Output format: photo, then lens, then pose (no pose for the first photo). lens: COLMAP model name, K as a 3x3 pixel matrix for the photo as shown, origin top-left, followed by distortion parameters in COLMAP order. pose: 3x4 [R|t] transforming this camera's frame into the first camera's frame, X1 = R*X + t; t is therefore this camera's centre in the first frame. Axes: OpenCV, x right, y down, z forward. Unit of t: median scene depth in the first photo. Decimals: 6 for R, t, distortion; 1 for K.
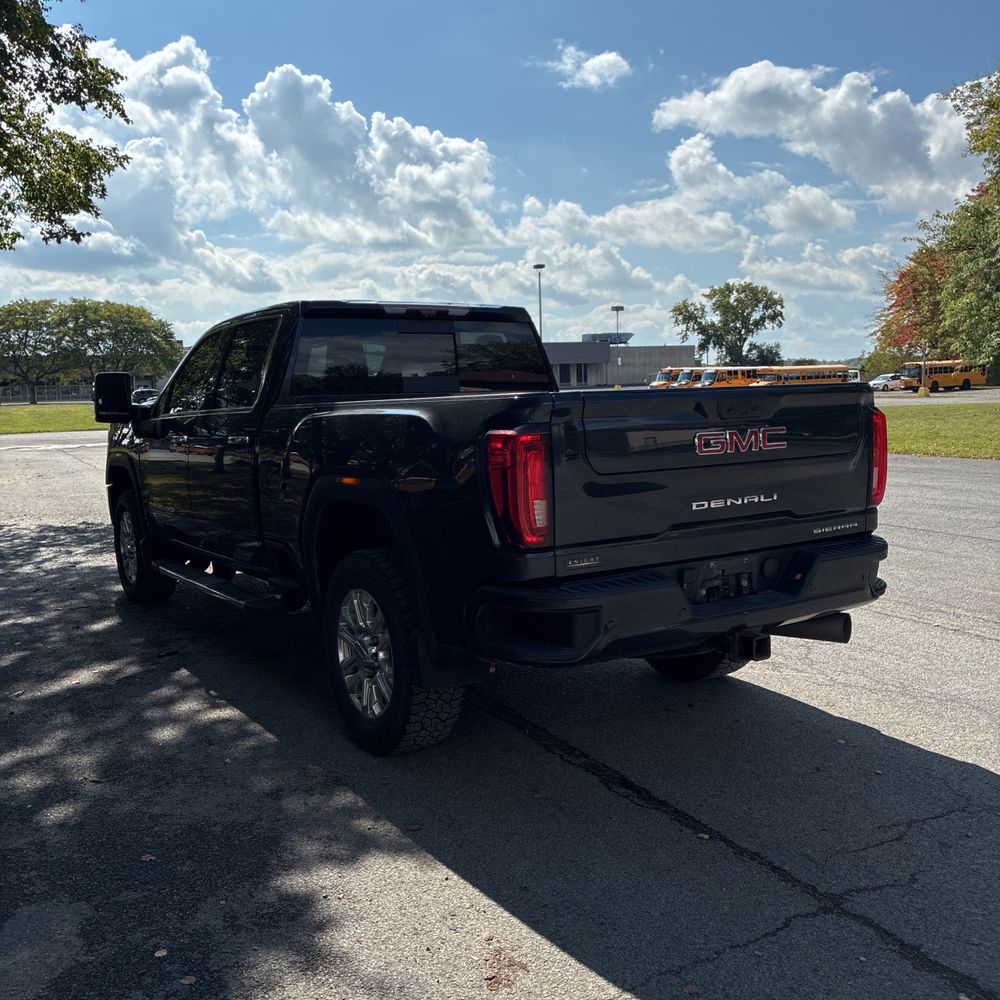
lens RADIAL K [[1047.4, 0, 499.1], [0, 1047.4, 493.0], [0, 0, 1]] dist [0.035089, -0.015915]
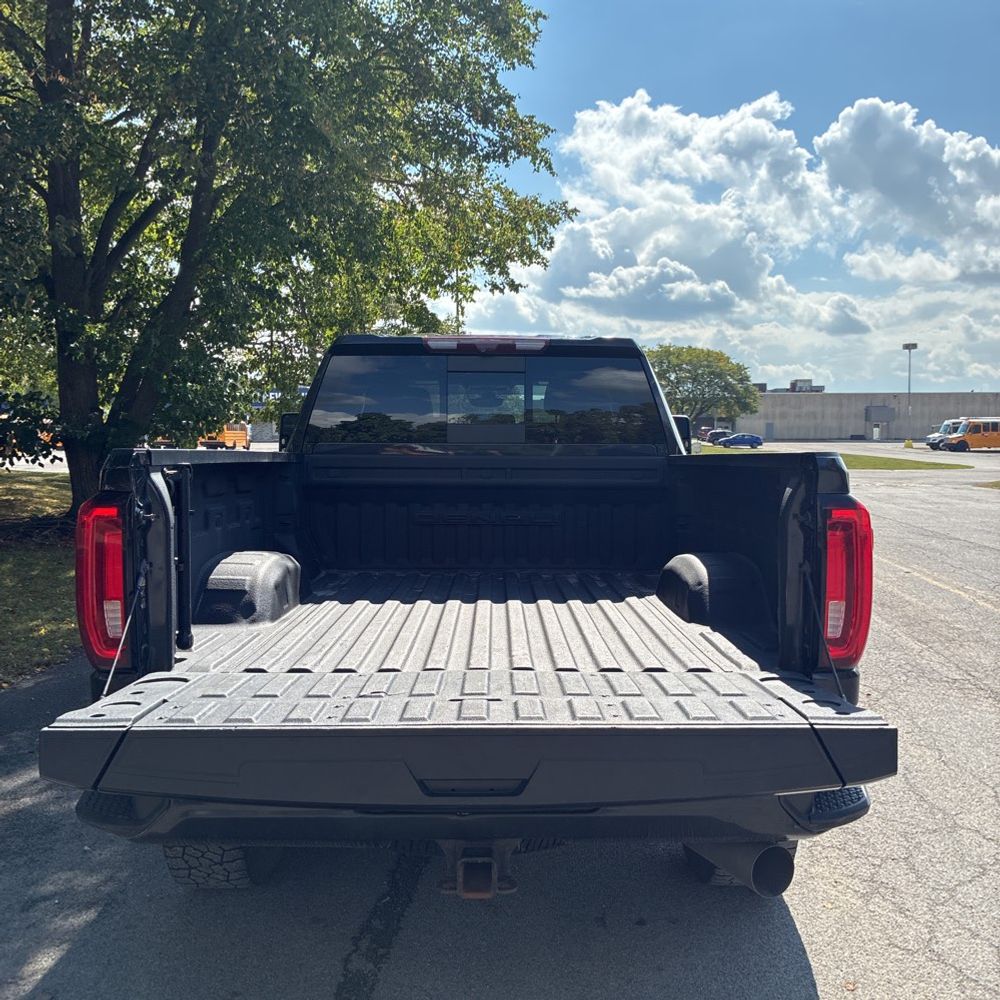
lens RADIAL K [[1046.0, 0, 497.3], [0, 1046.0, 486.4], [0, 0, 1]] dist [0.020079, -0.000857]
pose [[0.851378, 0.056427, -0.521509, 0.137629], [-0.080409, 0.996486, -0.023452, -0.015370], [0.518353, 0.061900, 0.852923, 0.095356]]
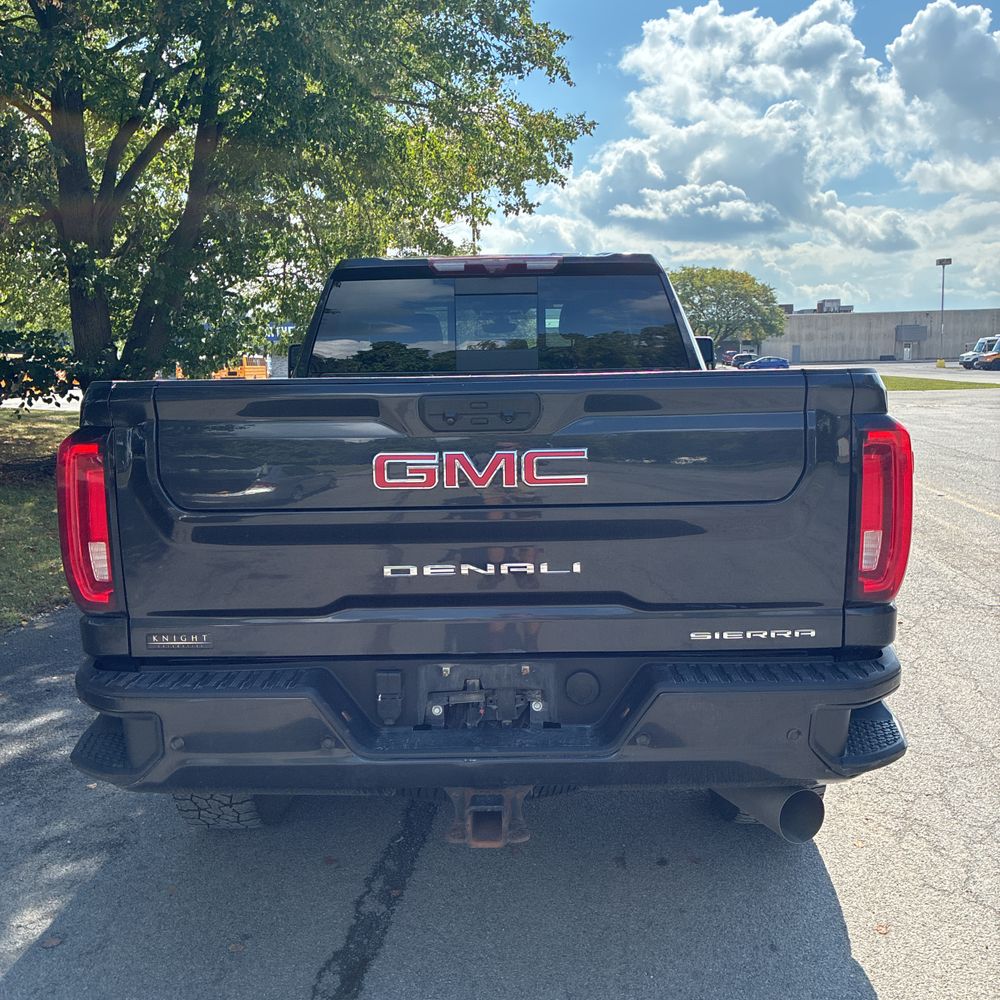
lens RADIAL K [[1043.5, 0, 469.6], [0, 1043.5, 500.1], [0, 0, 1]] dist [-0.005248, 0.039979]
pose [[0.826464, 0.083697, -0.556733, 0.128197], [-0.060782, 0.996372, 0.059561, -0.015429], [0.559699, -0.015385, 0.828553, 0.121831]]
